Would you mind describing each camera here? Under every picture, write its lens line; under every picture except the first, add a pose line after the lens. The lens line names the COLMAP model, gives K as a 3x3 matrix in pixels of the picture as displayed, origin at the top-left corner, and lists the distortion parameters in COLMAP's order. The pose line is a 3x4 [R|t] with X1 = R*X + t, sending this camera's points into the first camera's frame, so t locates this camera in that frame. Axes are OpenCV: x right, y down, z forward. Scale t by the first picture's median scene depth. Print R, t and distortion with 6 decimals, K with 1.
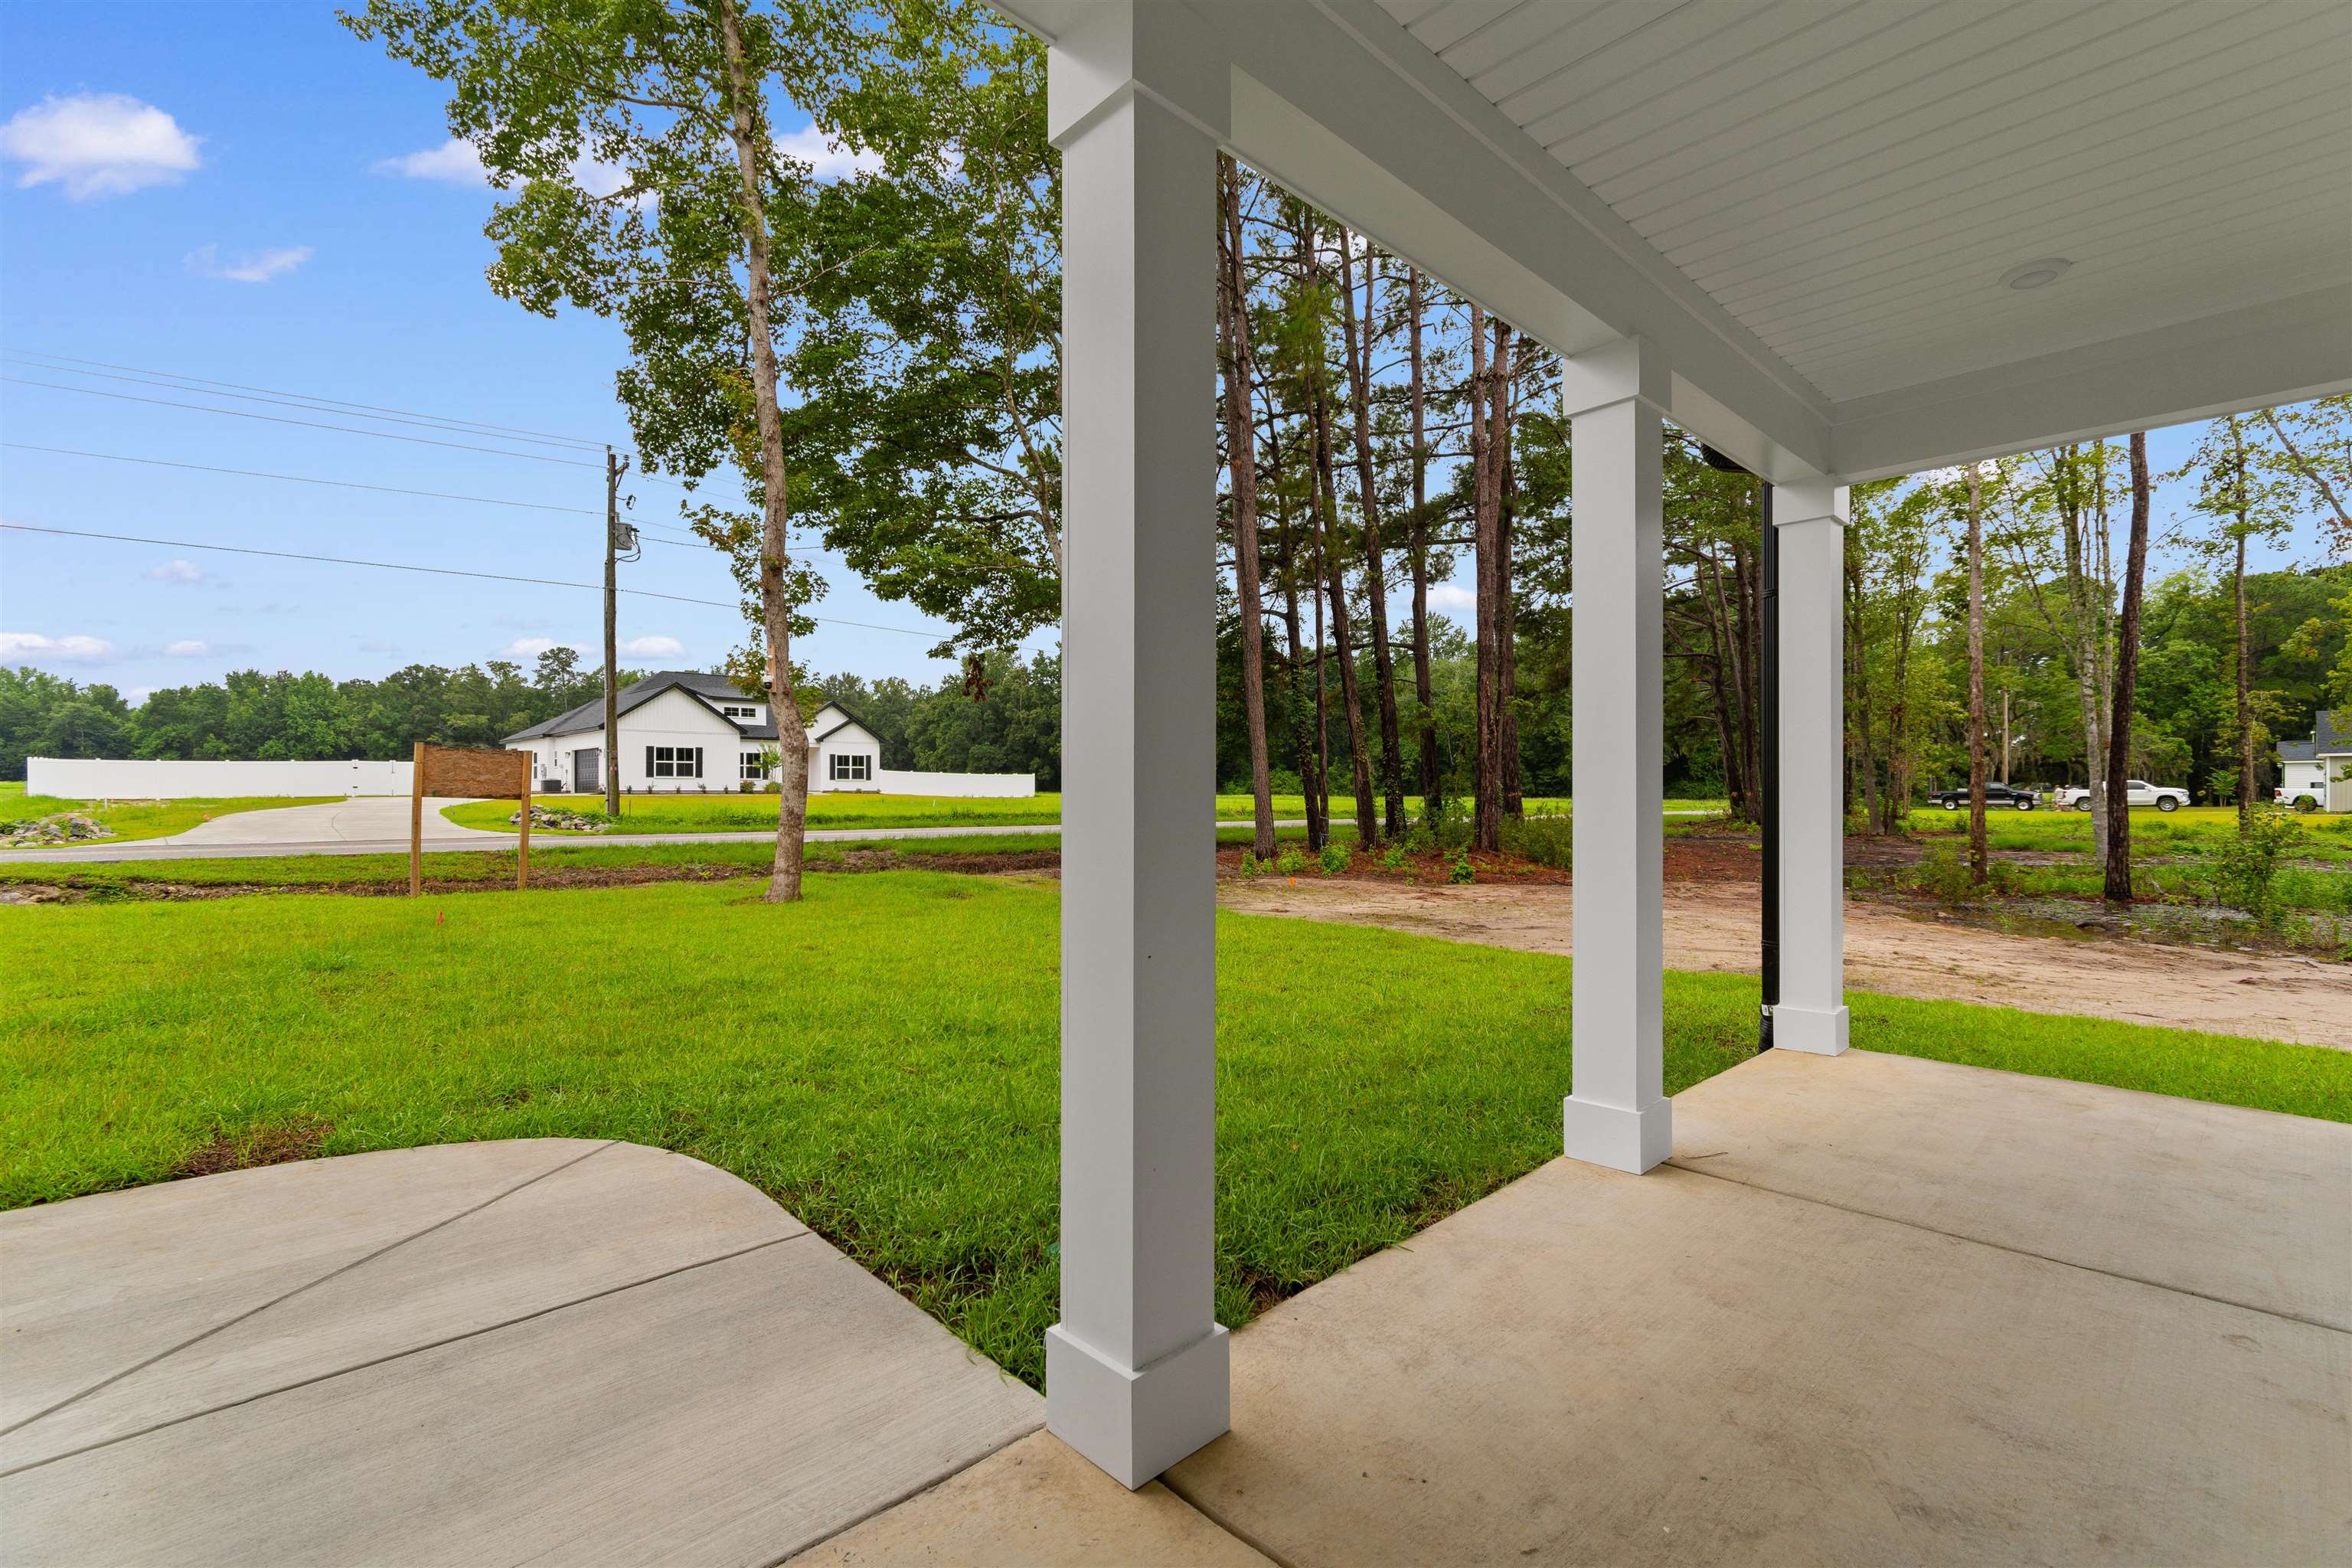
lens RADIAL K [[1035.2, 0, 1186.6], [0, 1035.2, 809.3], [0, 0, 1]] dist [0.000655, -0.000925]
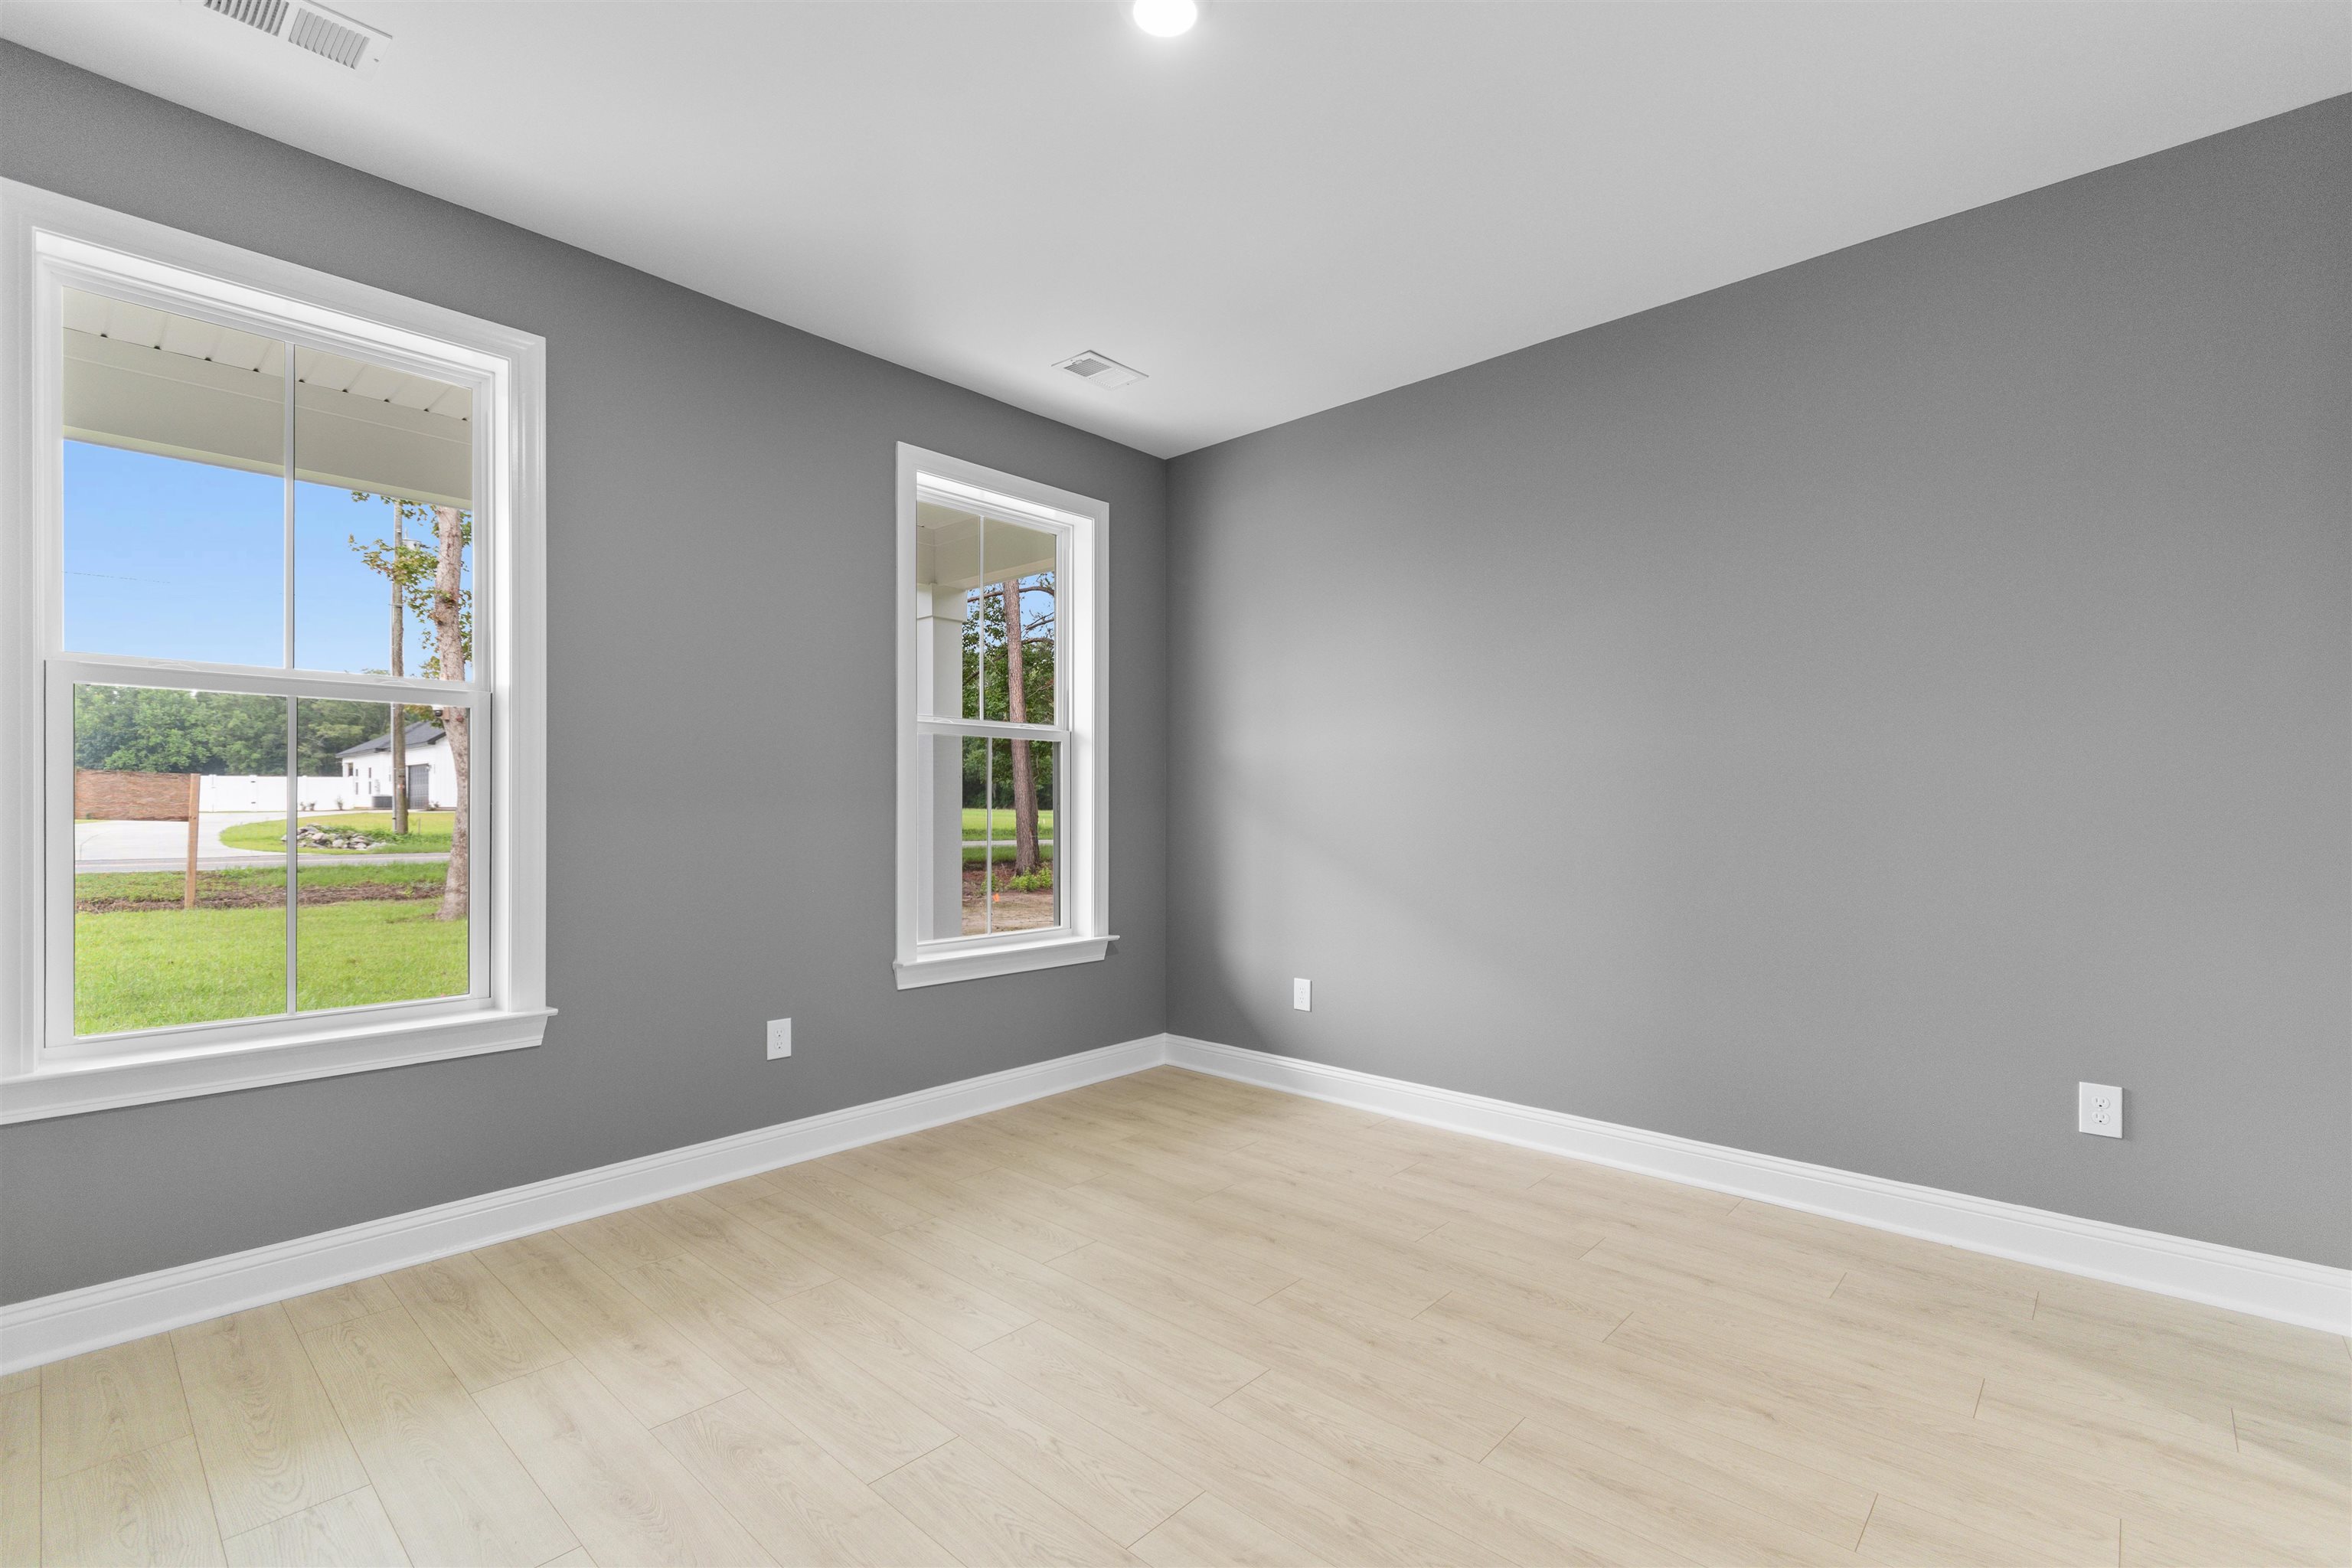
lens RADIAL K [[1035.2, 0, 1186.6], [0, 1035.2, 809.3], [0, 0, 1]] dist [0.000655, -0.000925]
pose [[0.997531, 0.001169, 0.070215, 0.185360], [-0.000192, 0.999903, -0.013910, -0.005049], [-0.070225, 0.013862, 0.997435, -0.062903]]
